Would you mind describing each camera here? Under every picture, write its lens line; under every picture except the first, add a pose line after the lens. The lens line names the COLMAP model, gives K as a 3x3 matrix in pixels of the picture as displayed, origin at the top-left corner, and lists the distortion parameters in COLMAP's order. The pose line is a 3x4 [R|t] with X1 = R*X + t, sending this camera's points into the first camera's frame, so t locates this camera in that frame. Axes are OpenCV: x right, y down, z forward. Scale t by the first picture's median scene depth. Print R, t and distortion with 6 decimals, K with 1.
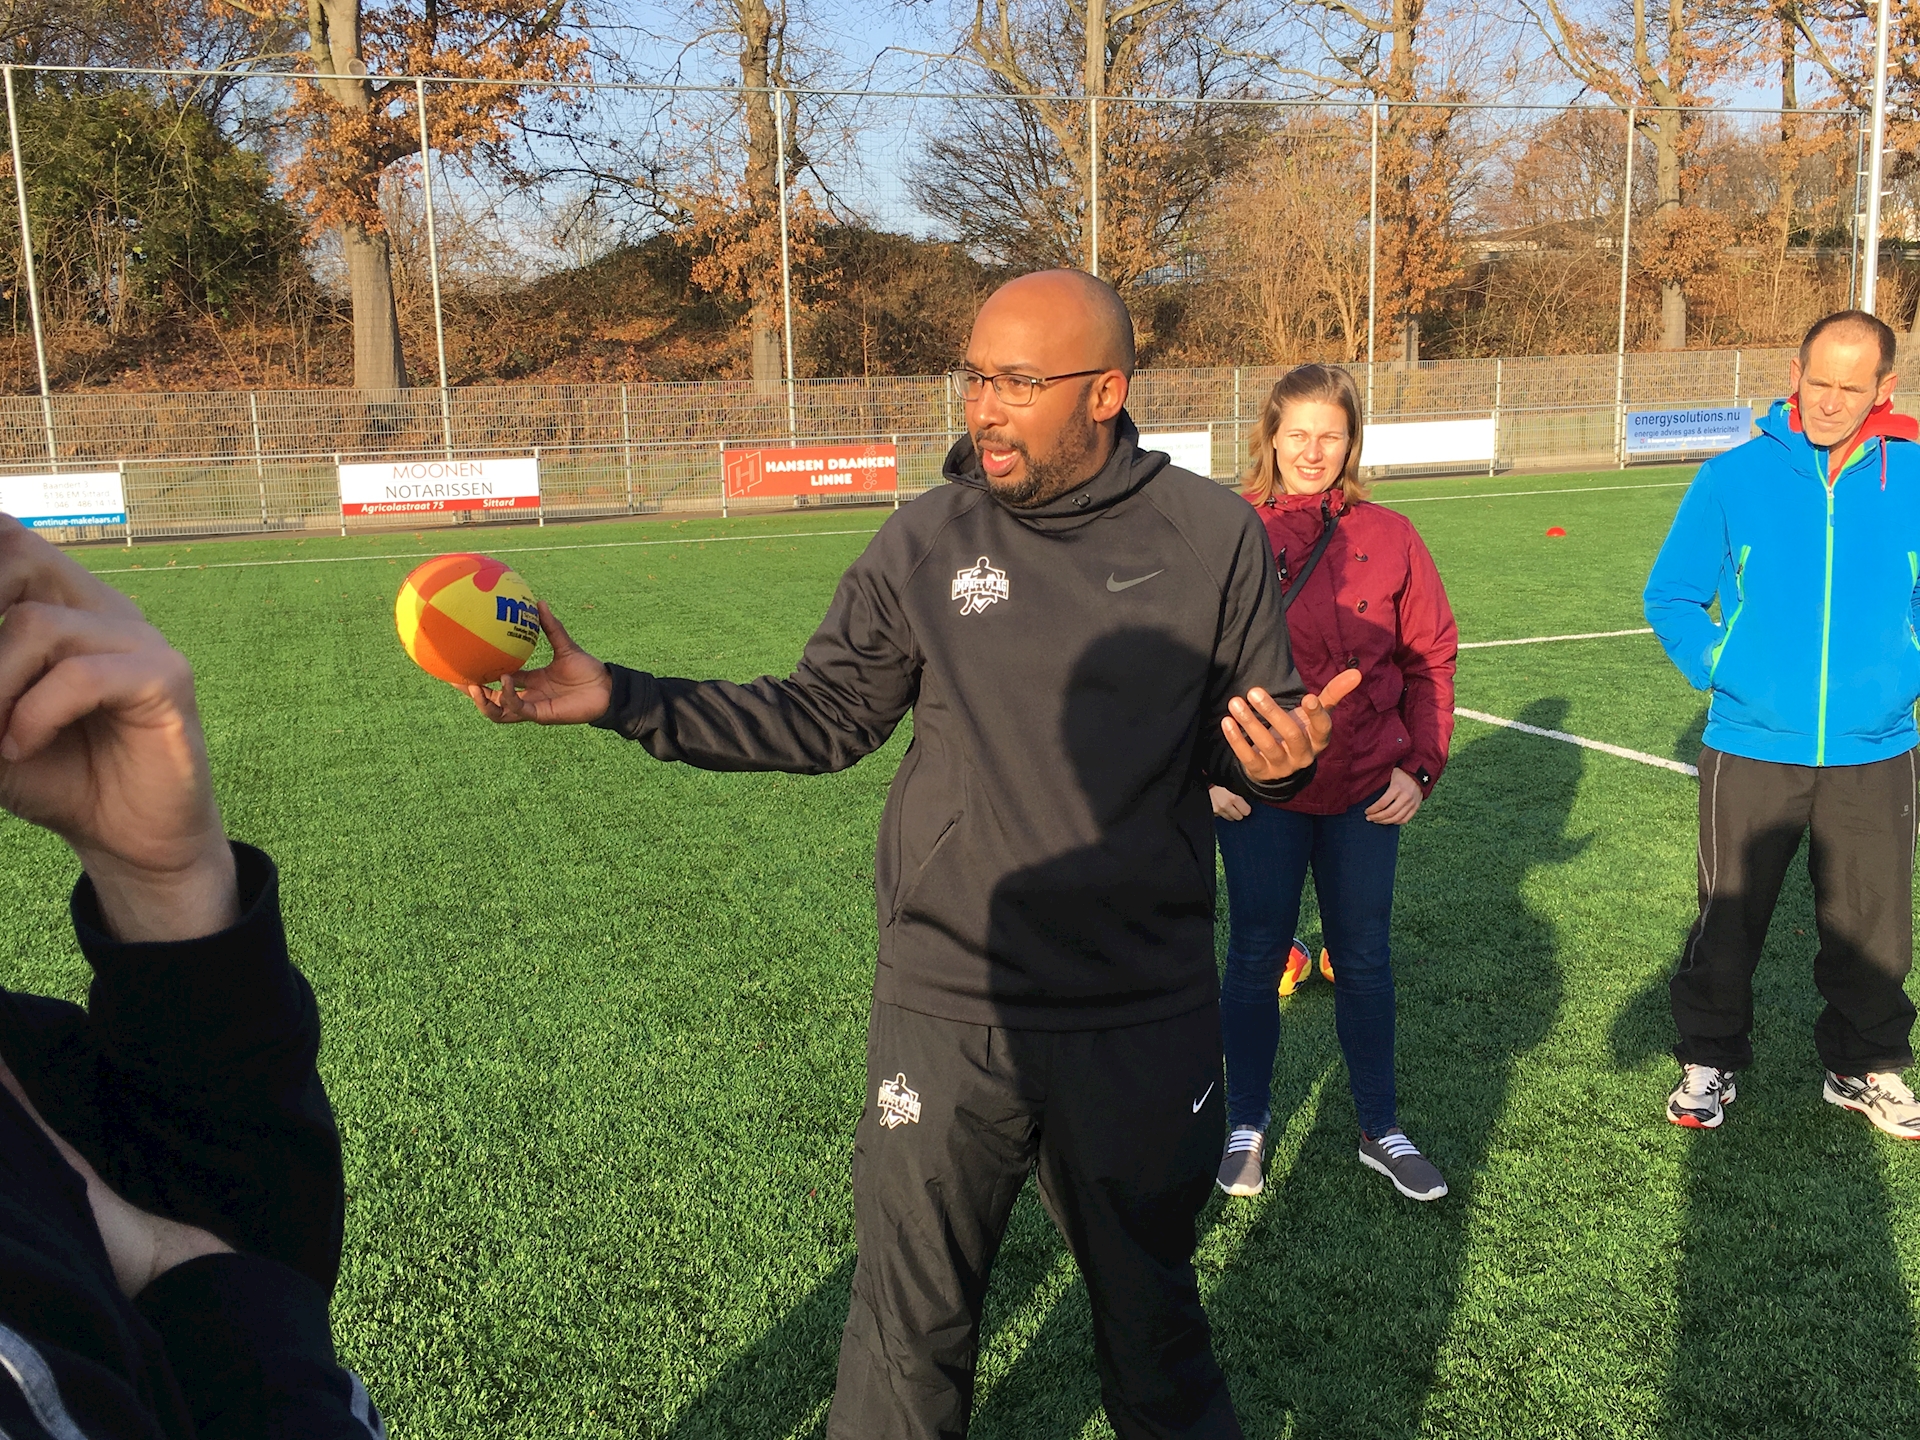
lens RADIAL K [[1872.3, 0, 969.8], [0, 1872.3, 703.8], [0, 0, 1]] dist [0.091470, -0.136743]
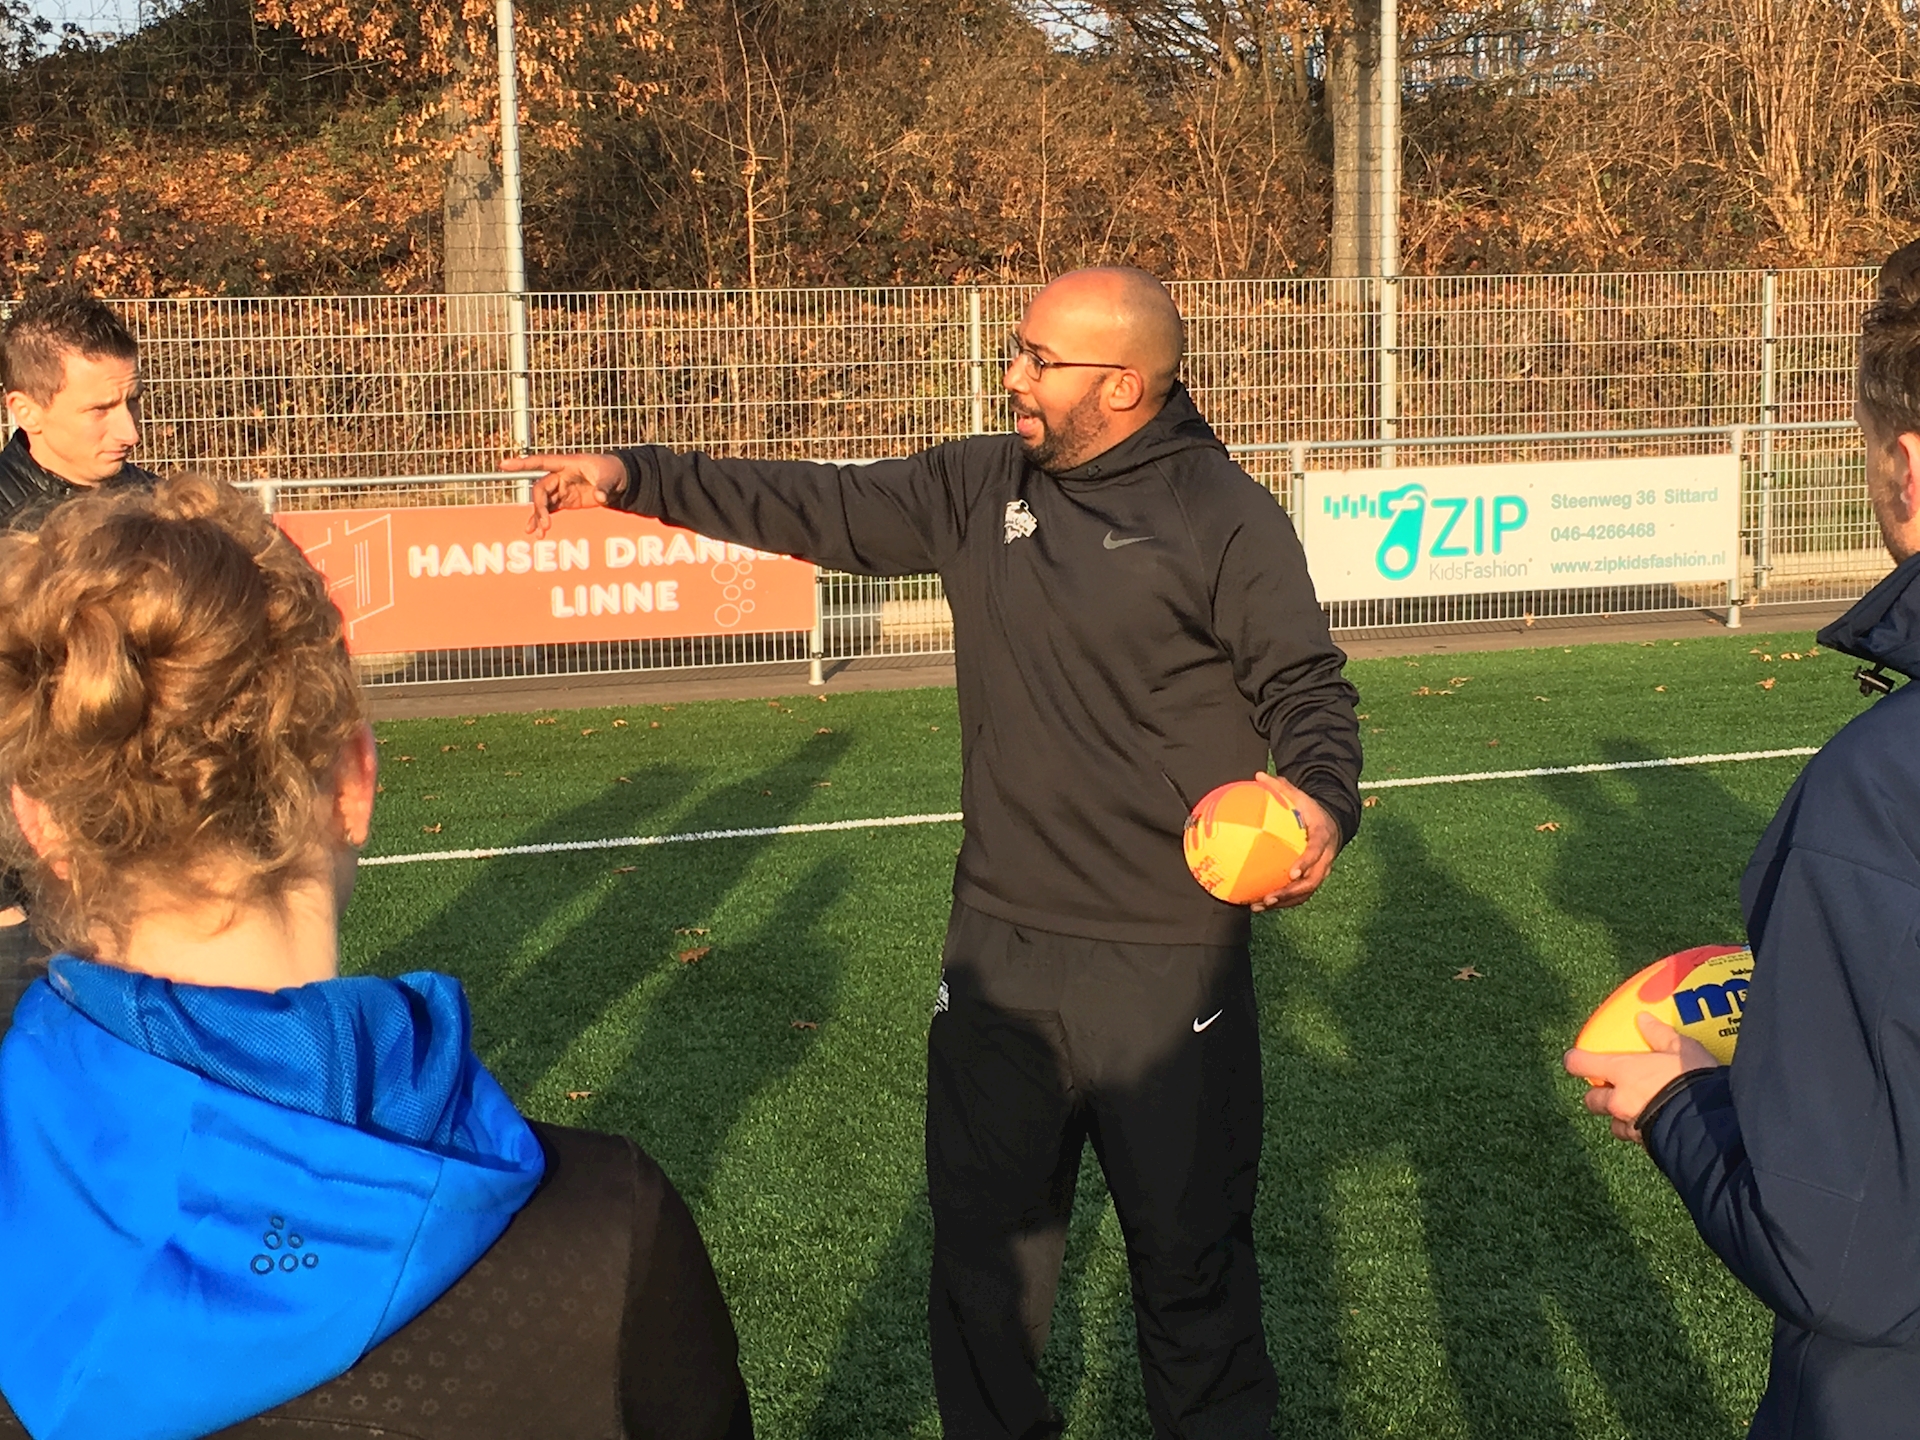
lens RADIAL K [[3125.9, 0, 957.8], [0, 3125.9, 679.1], [0, 0, 1]] dist [0.045960, -0.024016]
pose [[0.999940, 0.009112, -0.006068, -0.010042], [-0.009399, 0.998748, -0.049132, -0.070785], [0.005612, 0.049186, 0.998774, 0.407903]]
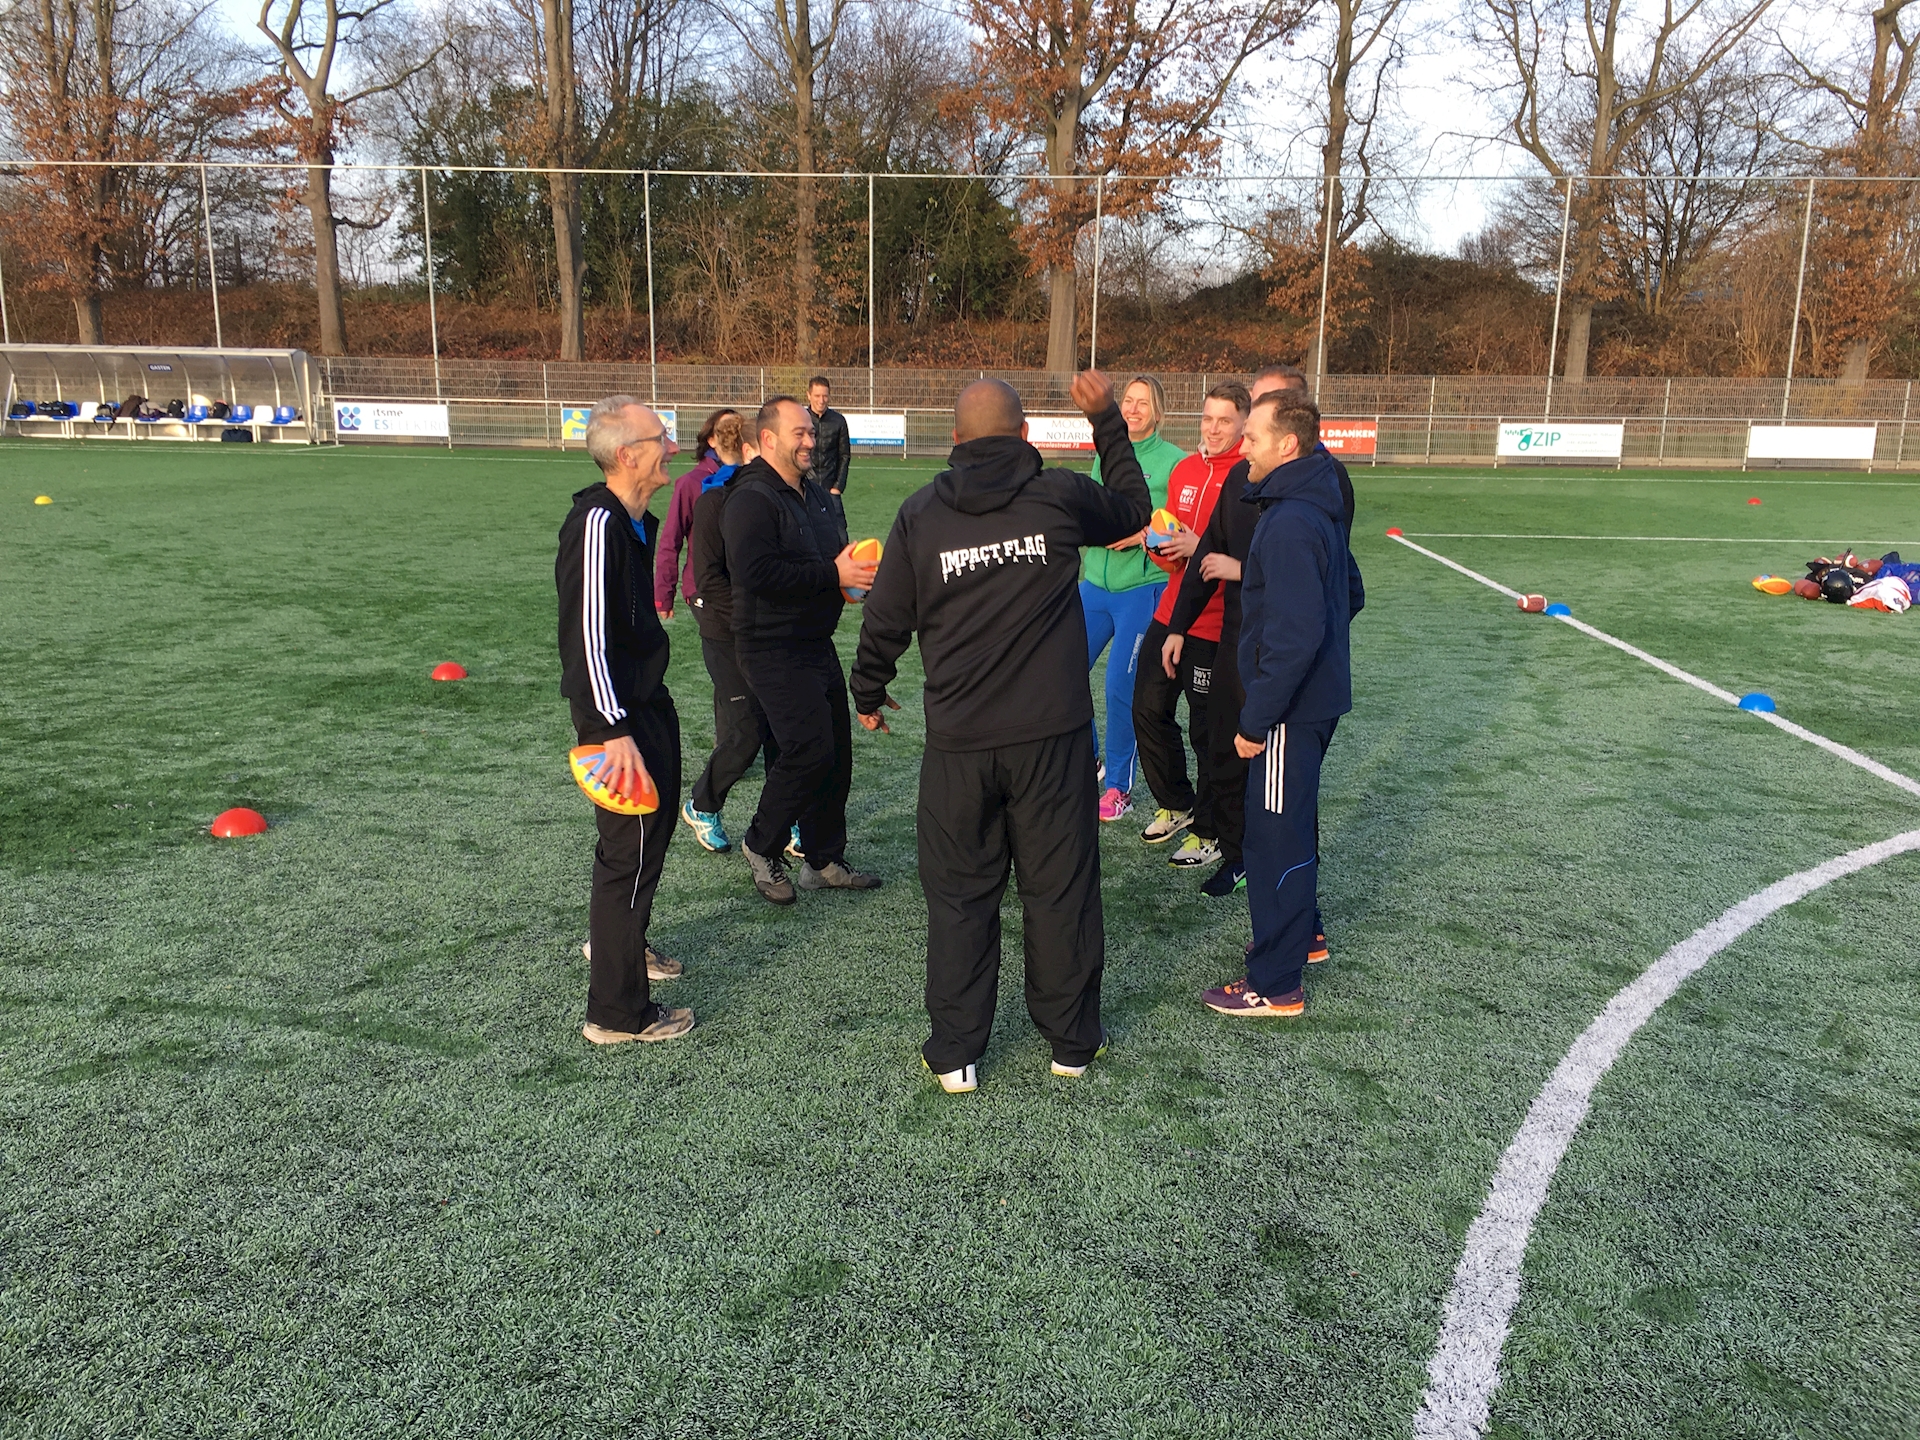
lens RADIAL K [[1626.6, 0, 964.3], [0, 1626.6, 724.2], [0, 0, 1]] dist [0.093723, -0.129856]
pose [[0.921136, 0.125782, -0.368358, 0.150581], [-0.106185, 0.991657, 0.073085, 0.034621], [0.374478, -0.028207, 0.926807, -0.297184]]
